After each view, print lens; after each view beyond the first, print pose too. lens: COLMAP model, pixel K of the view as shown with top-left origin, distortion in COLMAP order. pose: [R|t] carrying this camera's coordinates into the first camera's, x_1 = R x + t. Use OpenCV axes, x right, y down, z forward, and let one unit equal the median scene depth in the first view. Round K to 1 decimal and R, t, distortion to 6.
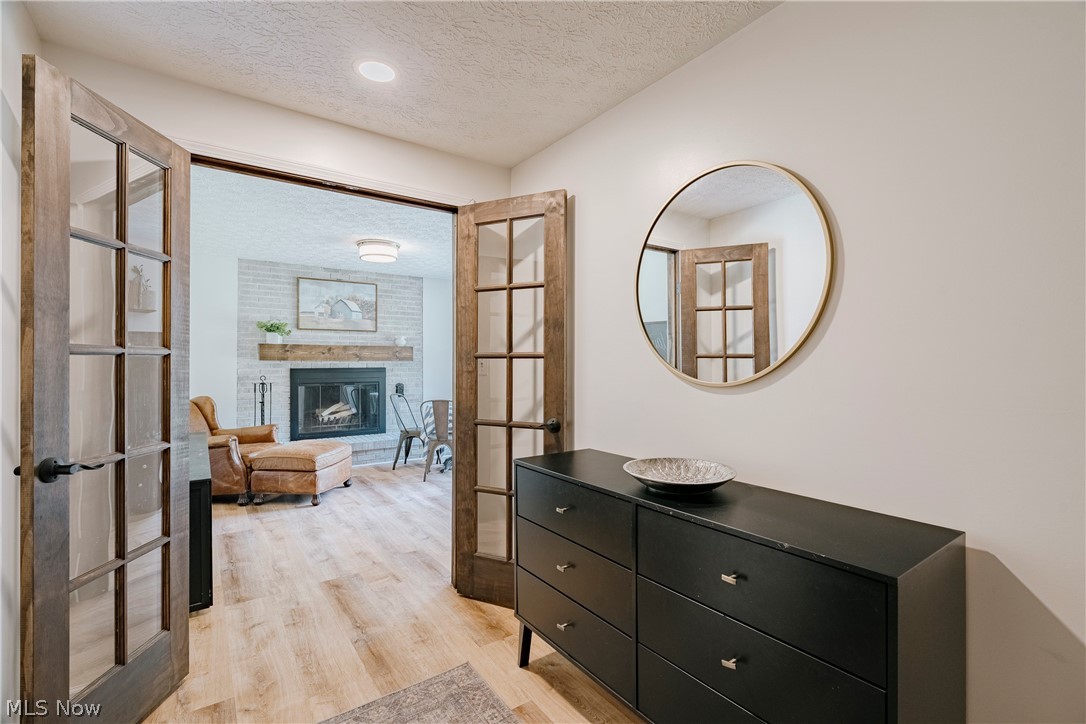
lens RADIAL K [[492.4, 0, 550.9], [0, 492.4, 361.7], [0, 0, 1]] dist [-0.000815, 0.000118]
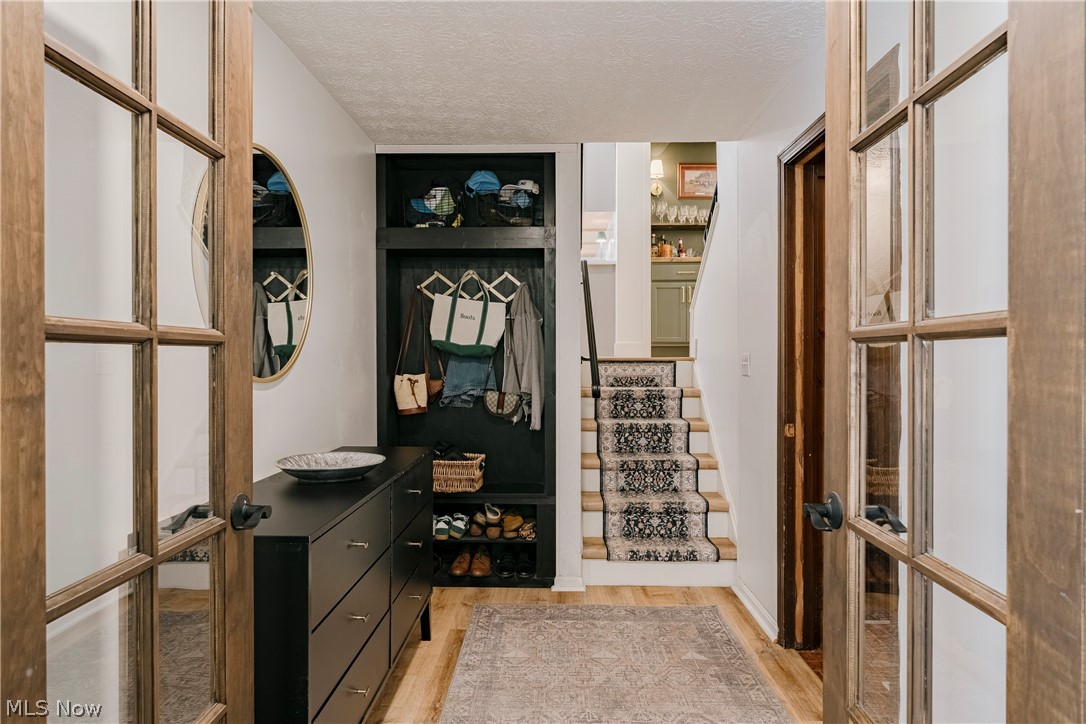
lens RADIAL K [[594.9, 0, 542.6], [0, 594.9, 358.3], [0, 0, 1]] dist [-0.000991, 0.000272]
pose [[-0.792763, -0.003099, 0.609522, -0.288814], [-0.003228, 0.999994, 0.000886, 0.000402], [-0.609522, -0.001265, -0.792769, 0.651487]]
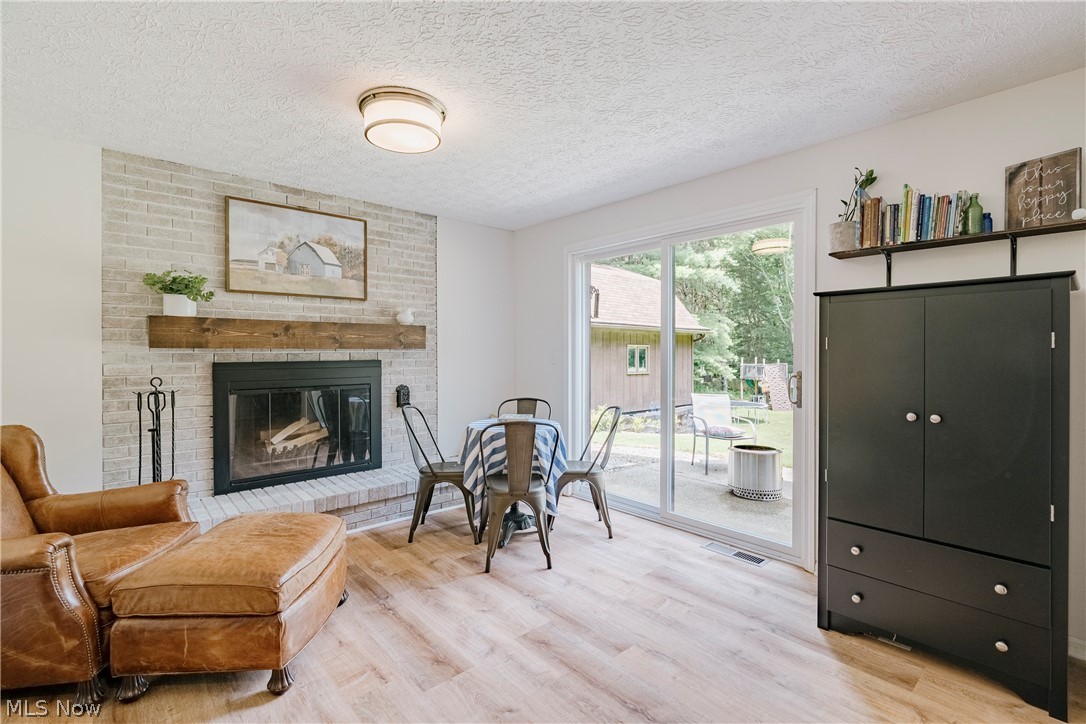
lens RADIAL K [[492.4, 0, 543.7], [0, 492.4, 356.7], [0, 0, 1]] dist [-0.000815, 0.000118]
pose [[0.994860, -0.003339, 0.101202, -0.228783], [0.002238, 0.999937, 0.010985, 0.001917], [-0.101233, -0.010702, 0.994805, 0.437161]]
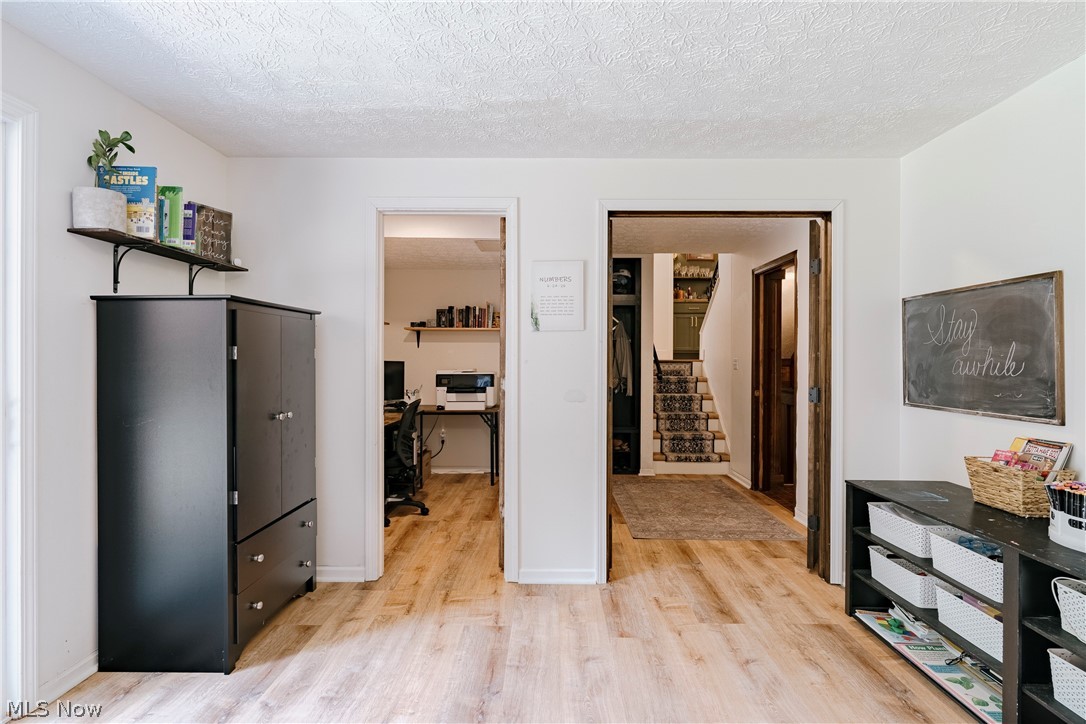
lens RADIAL K [[512.3, 0, 550.0], [0, 512.3, 360.7], [0, 0, 1]] dist [-0.002870, -0.000114]
pose [[-0.802154, -0.007044, 0.597076, -0.371196], [-0.005672, 0.999975, 0.004177, -0.000757], [-0.597090, -0.000036, -0.802174, 0.976046]]
